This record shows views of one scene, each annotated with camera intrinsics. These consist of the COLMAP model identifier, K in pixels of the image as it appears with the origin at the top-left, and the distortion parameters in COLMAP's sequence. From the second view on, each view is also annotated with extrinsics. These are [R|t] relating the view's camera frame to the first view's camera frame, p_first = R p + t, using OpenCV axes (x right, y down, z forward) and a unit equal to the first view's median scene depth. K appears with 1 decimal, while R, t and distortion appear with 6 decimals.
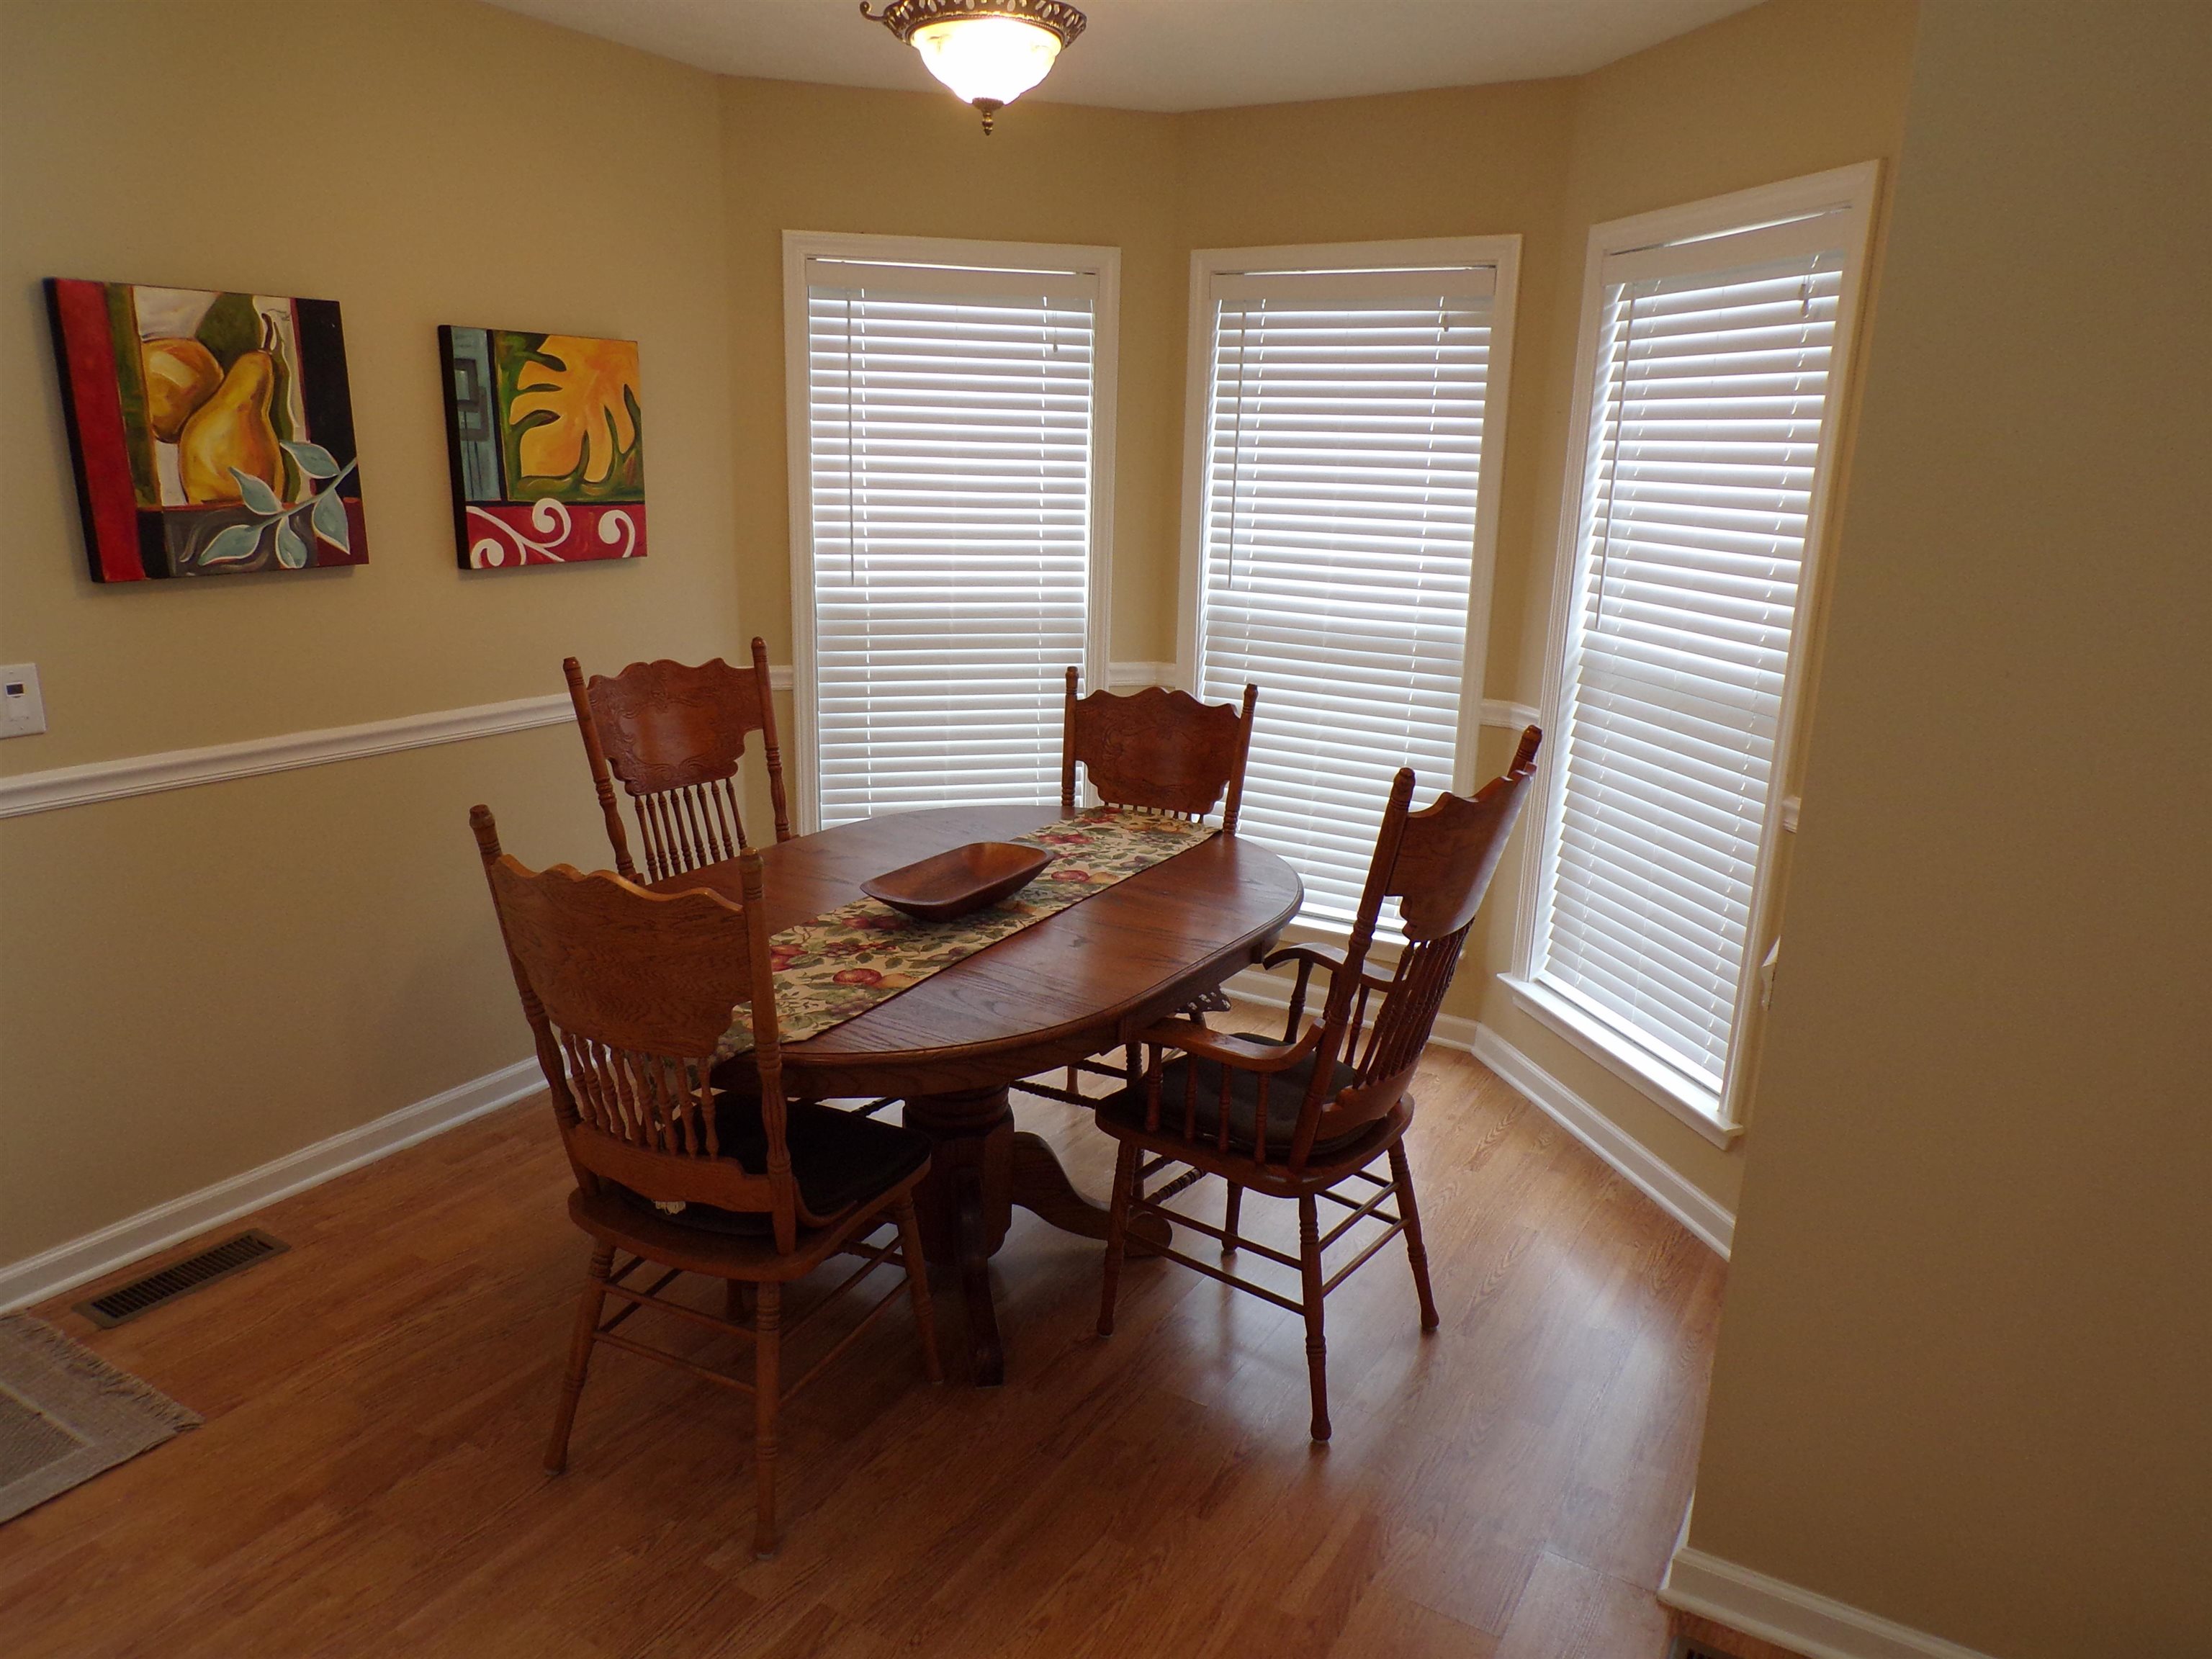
lens RADIAL K [[1513.7, 0, 1095.1], [0, 1513.7, 830.8], [0, 0, 1]] dist [0.002149, 0.001198]
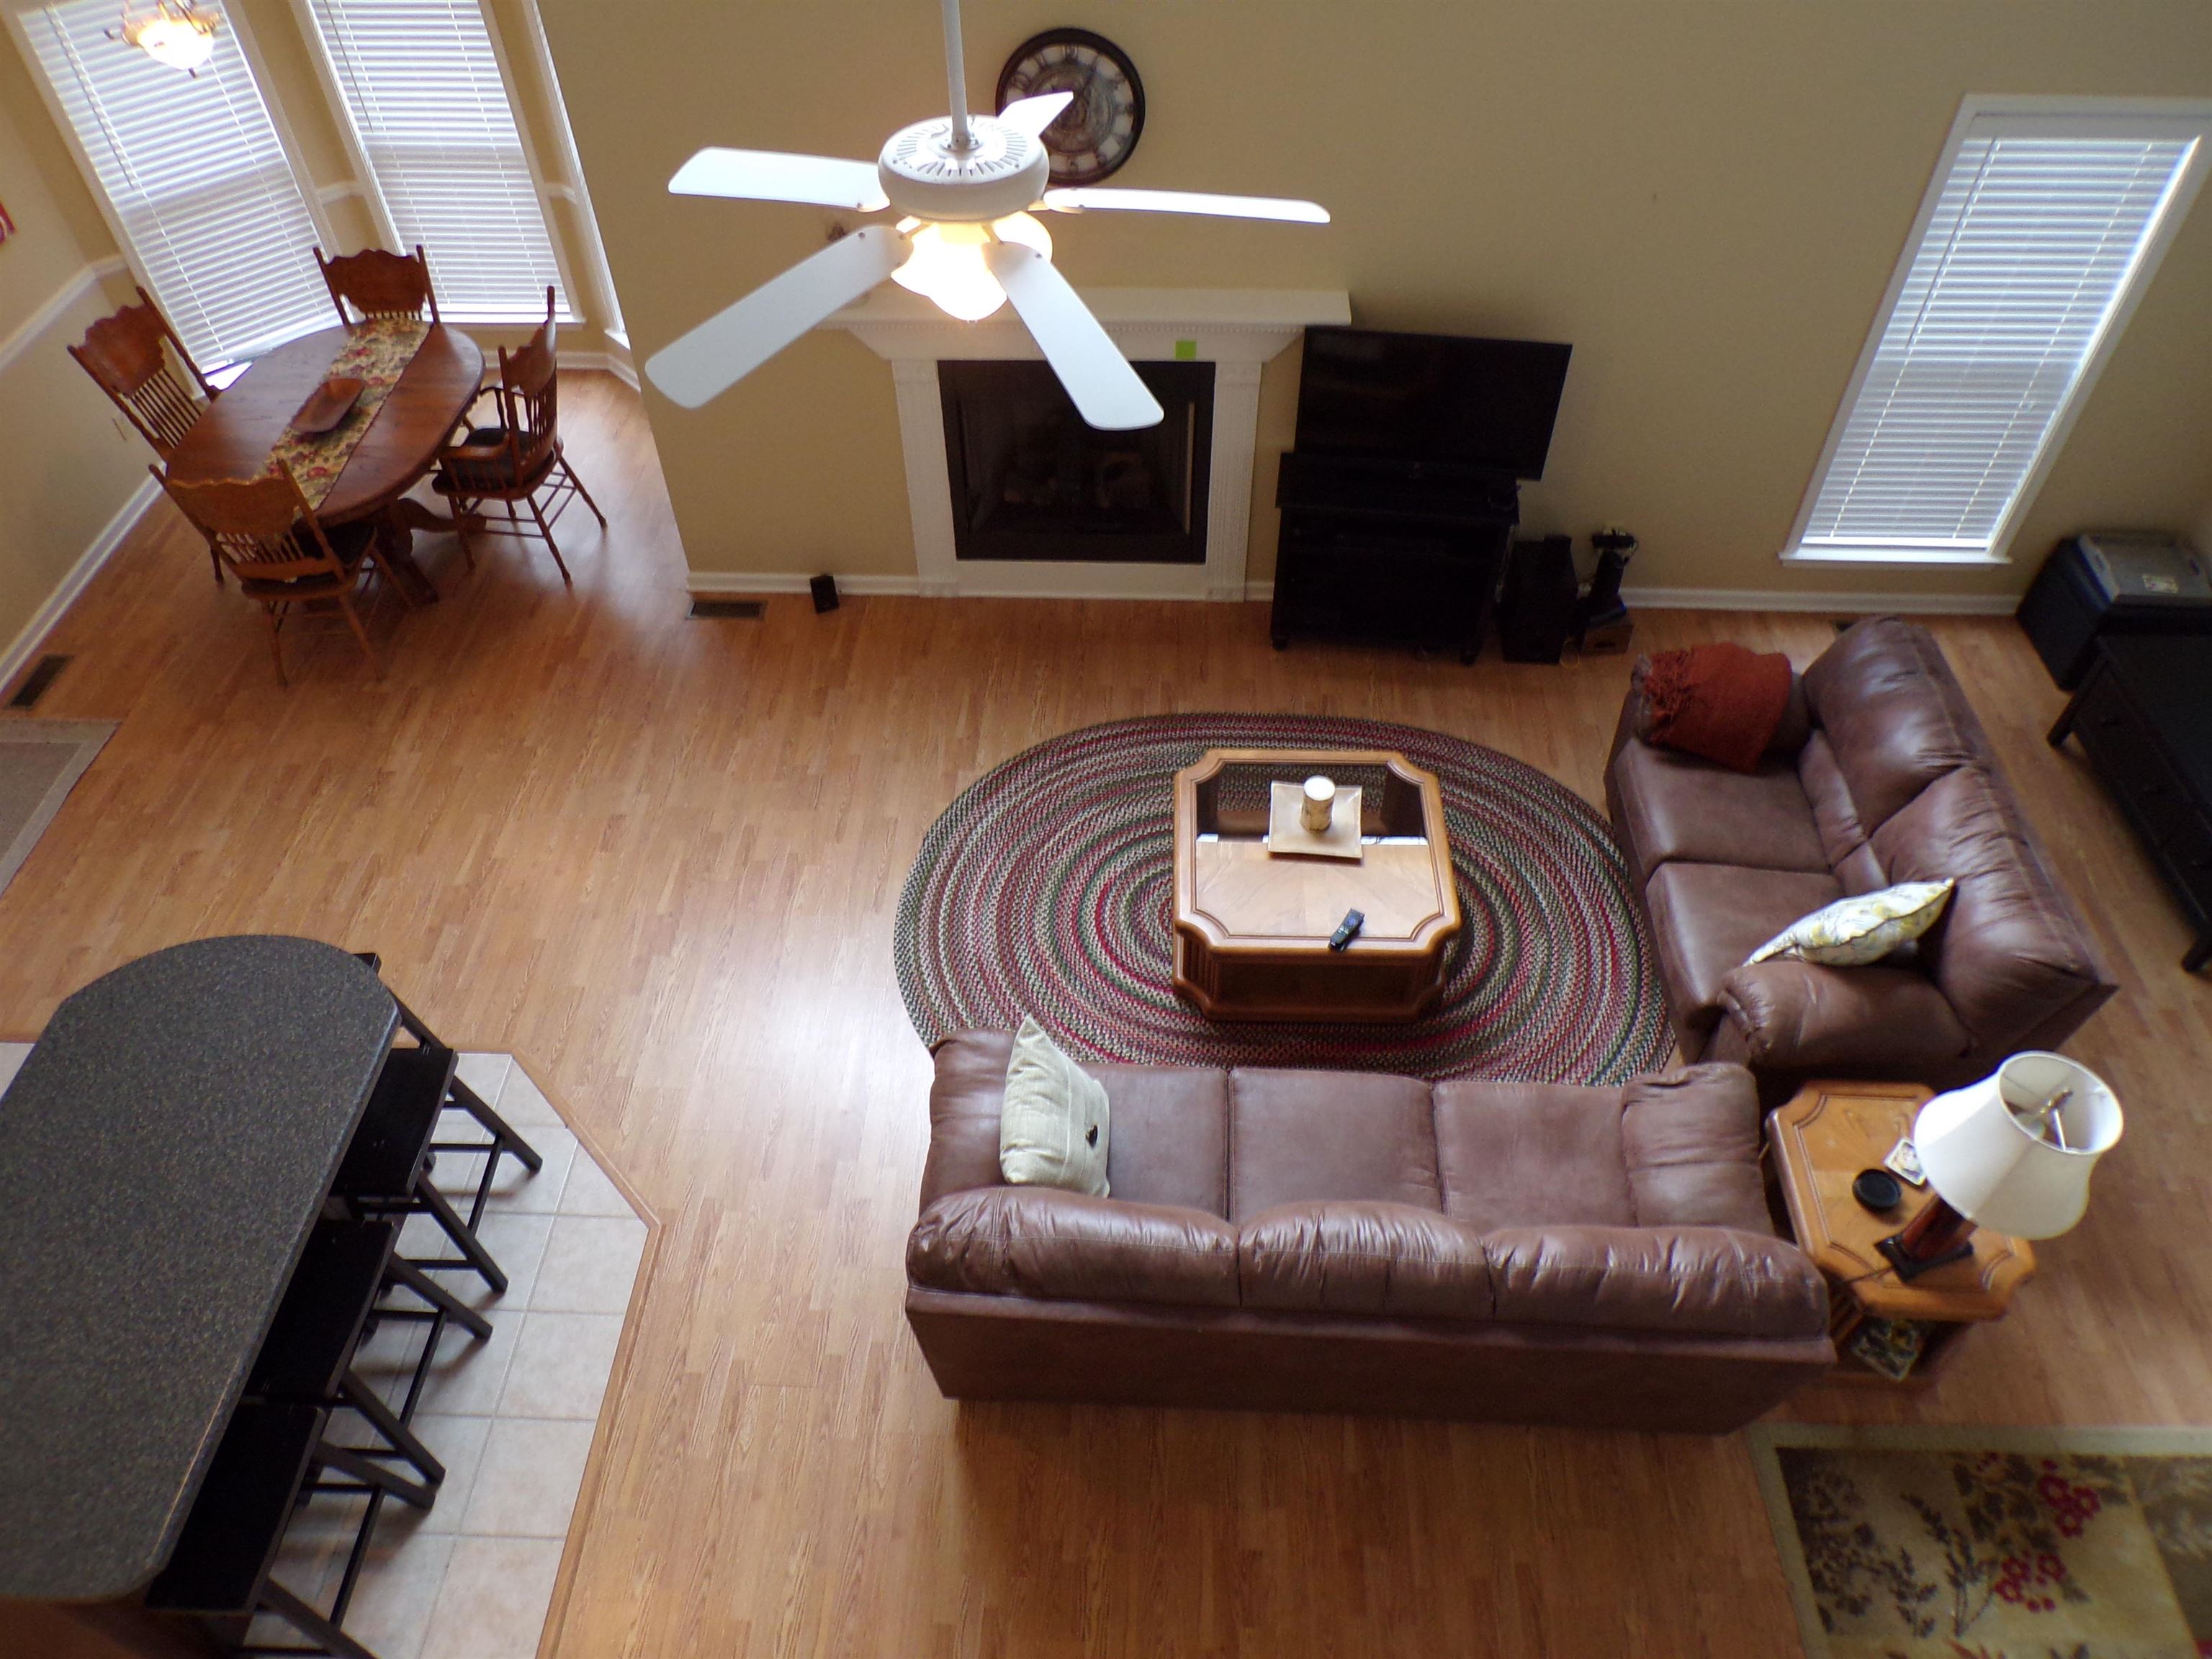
lens RADIAL K [[1499.9, 0, 1108.4], [0, 1499.9, 845.4], [0, 0, 1]] dist [-0.026207, 0.032764]
pose [[0.876868, -0.379668, 0.294881, 0.023583], [0.156439, 0.805374, 0.571751, -0.490097], [-0.454566, -0.455219, 0.765601, -1.414597]]
